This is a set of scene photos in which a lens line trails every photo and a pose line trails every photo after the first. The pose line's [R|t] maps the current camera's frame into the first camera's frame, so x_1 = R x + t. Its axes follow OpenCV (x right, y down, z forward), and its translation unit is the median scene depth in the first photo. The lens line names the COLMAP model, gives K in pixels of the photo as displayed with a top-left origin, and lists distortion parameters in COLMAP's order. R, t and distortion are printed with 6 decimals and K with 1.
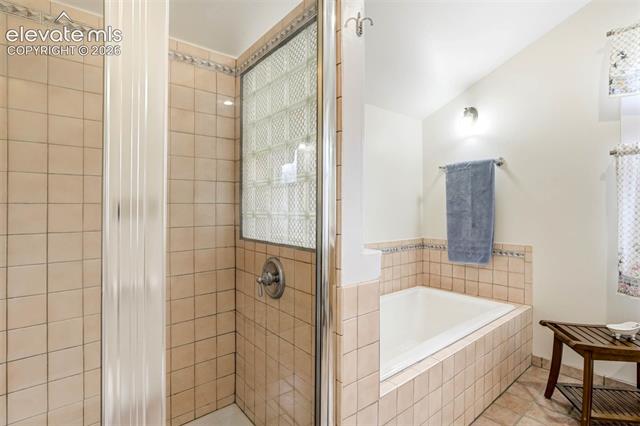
lens RADIAL K [[312.7, 0, 320.0], [0, 312.7, 213.0], [0, 0, 1]] dist [-0.045508, 0.000186]
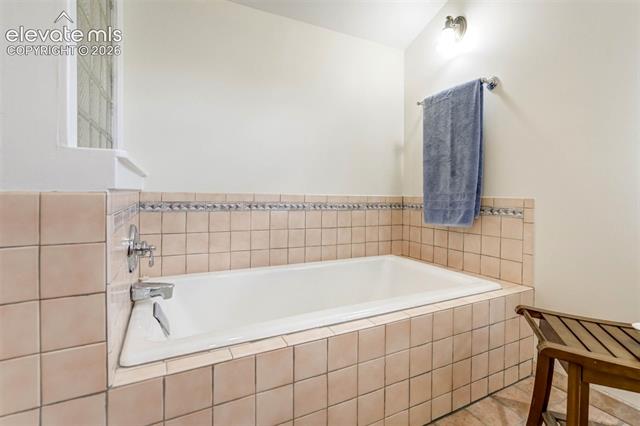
lens RADIAL K [[303.8, 0, 325.3], [0, 303.8, 199.5], [0, 0, 1]] dist [-0.013261, 0.000363]
pose [[0.979422, 0.011253, -0.201511, 0.341640], [-0.009695, 0.999915, 0.008715, 0.098074], [0.201592, -0.006582, 0.979448, 0.226817]]
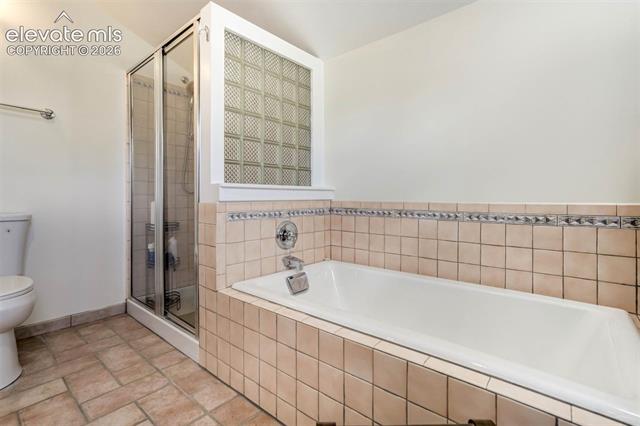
lens RADIAL K [[290.6, 0, 320.0], [0, 290.6, 213.0], [0, 0, 1]] dist [-0.014453, 0.000613]
pose [[0.206182, 0.033283, -0.977948, 0.697077], [-0.015940, 0.999403, 0.030652, 0.101353], [0.978384, 0.009268, 0.206589, 0.545993]]
